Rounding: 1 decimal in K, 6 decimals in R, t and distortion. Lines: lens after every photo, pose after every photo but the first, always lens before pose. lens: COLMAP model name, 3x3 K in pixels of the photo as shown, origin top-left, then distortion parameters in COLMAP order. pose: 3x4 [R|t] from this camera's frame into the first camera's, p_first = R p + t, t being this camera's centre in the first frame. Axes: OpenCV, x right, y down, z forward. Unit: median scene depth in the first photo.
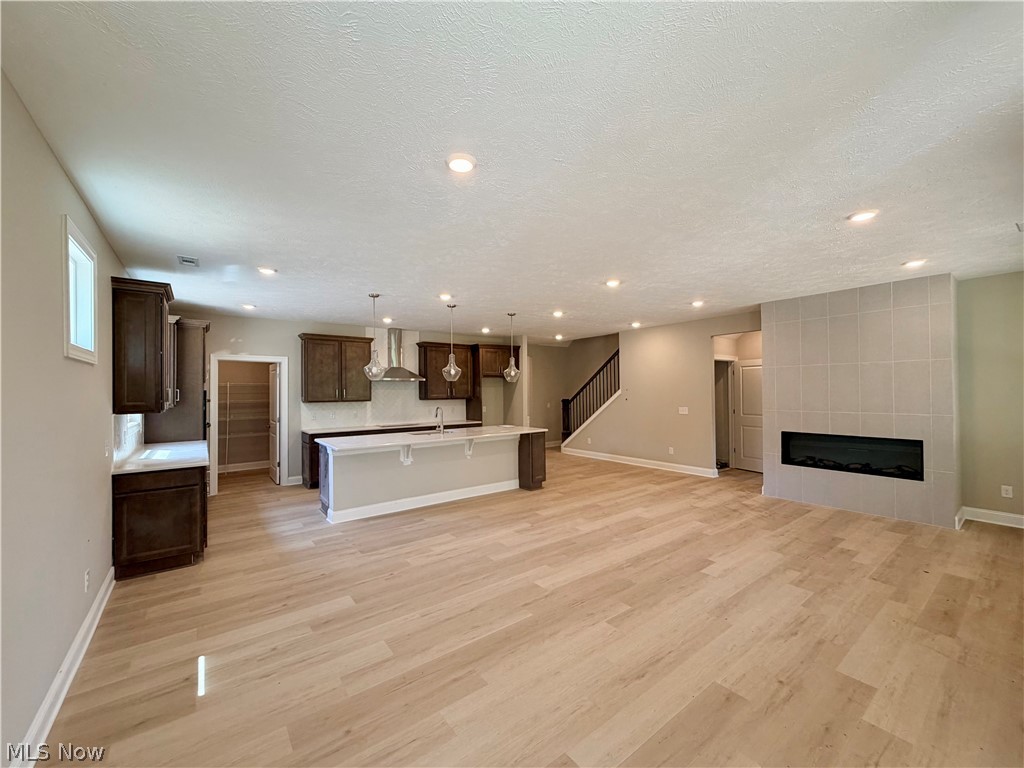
lens RADIAL K [[415.8, 0, 512.0], [0, 415.8, 384.0], [0, 0, 1]] dist [0.002270, 0.000266]
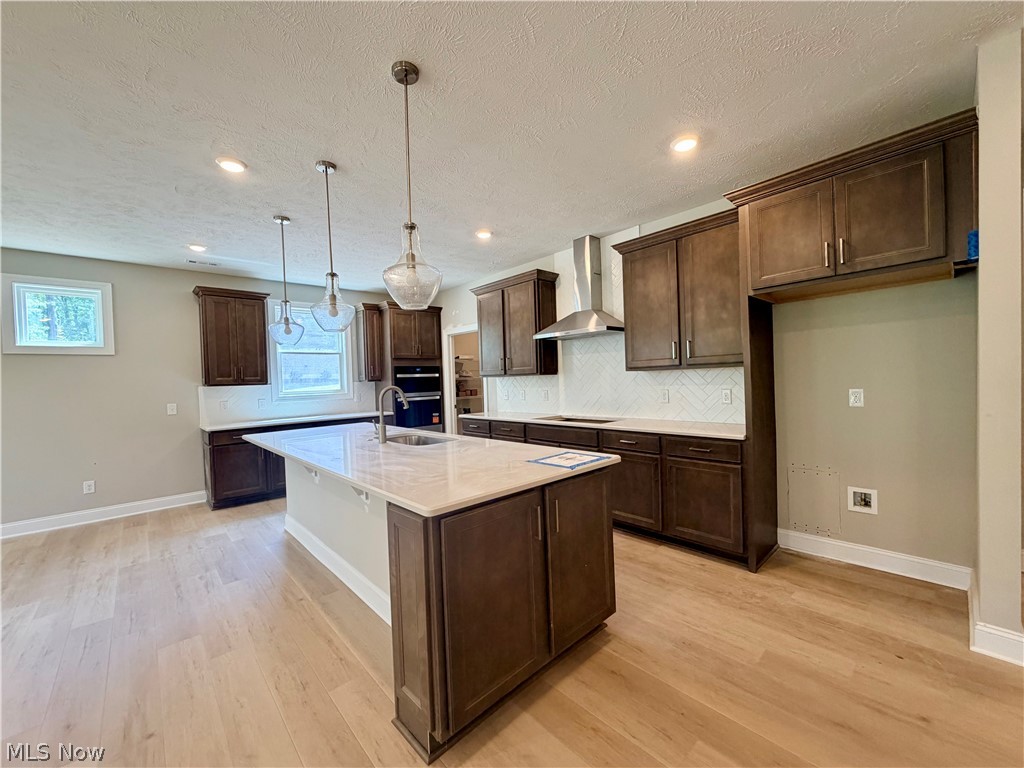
lens RADIAL K [[415.8, 0, 512.0], [0, 415.8, 384.0], [0, 0, 1]] dist [0.002270, 0.000266]
pose [[0.085134, 0.015681, -0.996246, 0.450907], [0.046173, 0.998740, 0.019666, 0.069010], [0.995299, -0.047674, 0.084303, 1.542470]]
